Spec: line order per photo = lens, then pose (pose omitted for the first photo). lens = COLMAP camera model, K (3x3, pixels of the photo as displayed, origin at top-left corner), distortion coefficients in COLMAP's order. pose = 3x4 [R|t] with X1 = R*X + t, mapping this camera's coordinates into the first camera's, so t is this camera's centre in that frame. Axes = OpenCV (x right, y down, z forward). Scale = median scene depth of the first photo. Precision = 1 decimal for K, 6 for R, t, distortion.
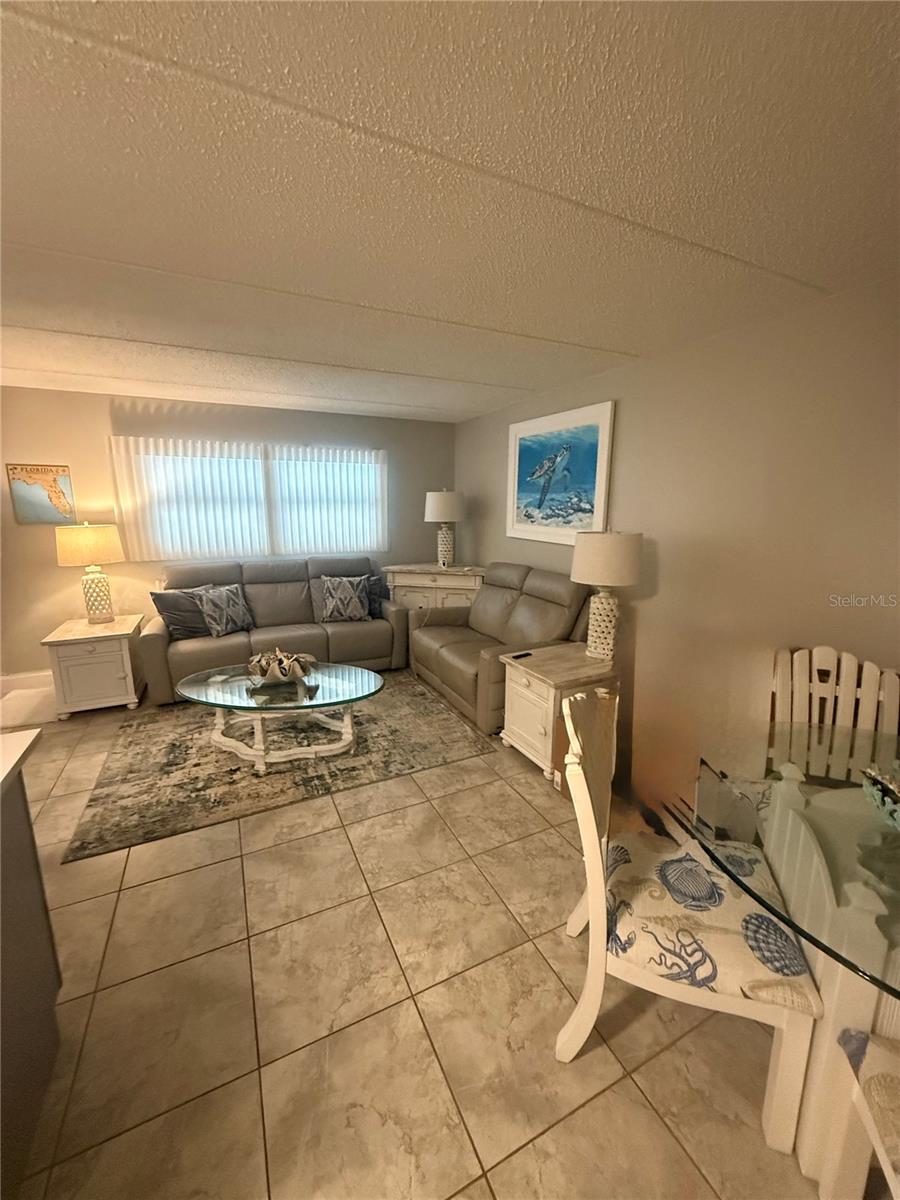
lens RADIAL K [[479.4, 0, 446.1], [0, 479.4, 597.6], [0, 0, 1]] dist [-0.000343, 0.000603]
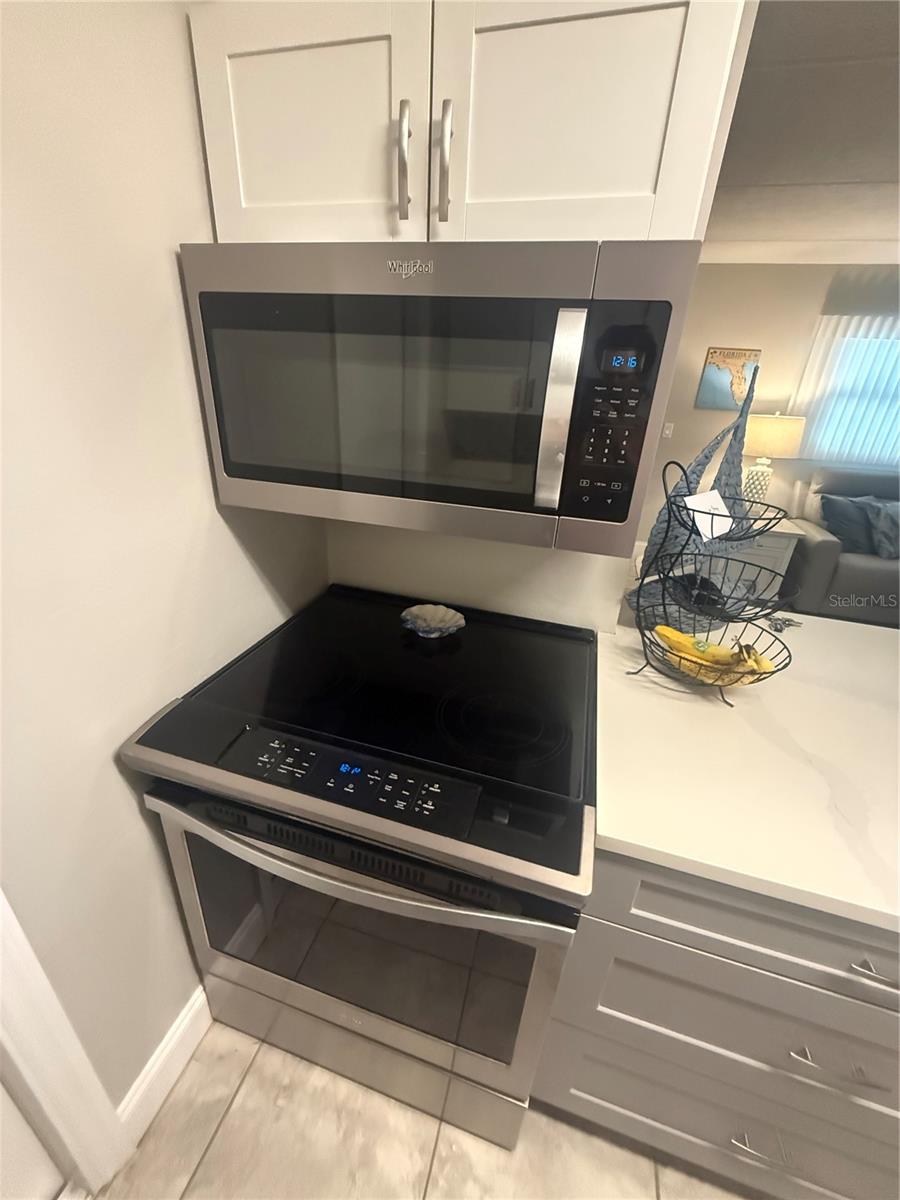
lens RADIAL K [[479.4, 0, 446.9], [0, 479.4, 595.7], [0, 0, 1]] dist [-0.000343, 0.000603]
pose [[0.734236, 0.316836, -0.600427, -0.555128], [-0.185536, 0.944397, 0.271460, 0.060088], [0.653050, -0.087915, 0.752195, -0.228683]]
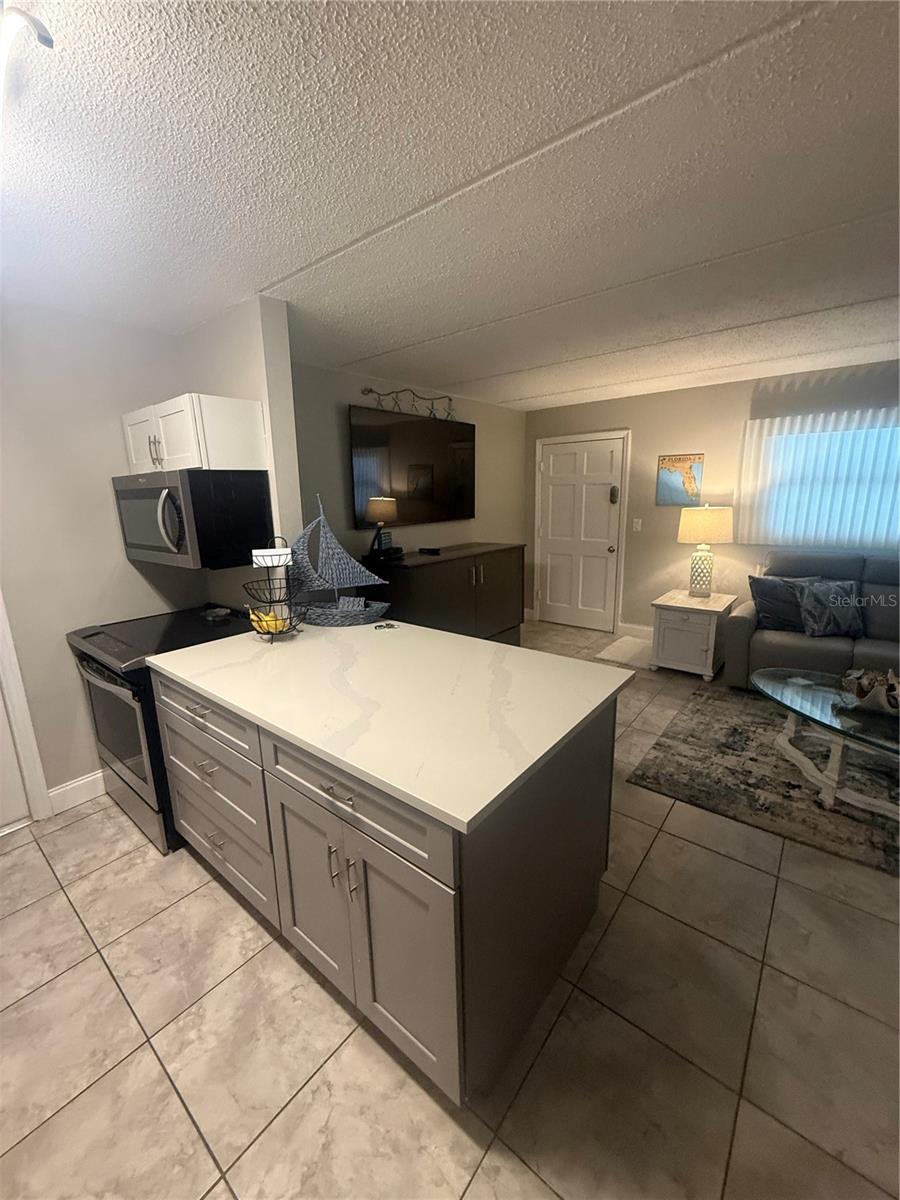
lens RADIAL K [[479.4, 0, 451.2], [0, 479.4, 598.0], [0, 0, 1]] dist [-0.000343, 0.000603]
pose [[0.423045, 0.184795, -0.887065, 0.015880], [-0.153102, 0.979485, 0.131033, -0.001541], [0.893081, 0.080379, 0.442658, 0.007381]]
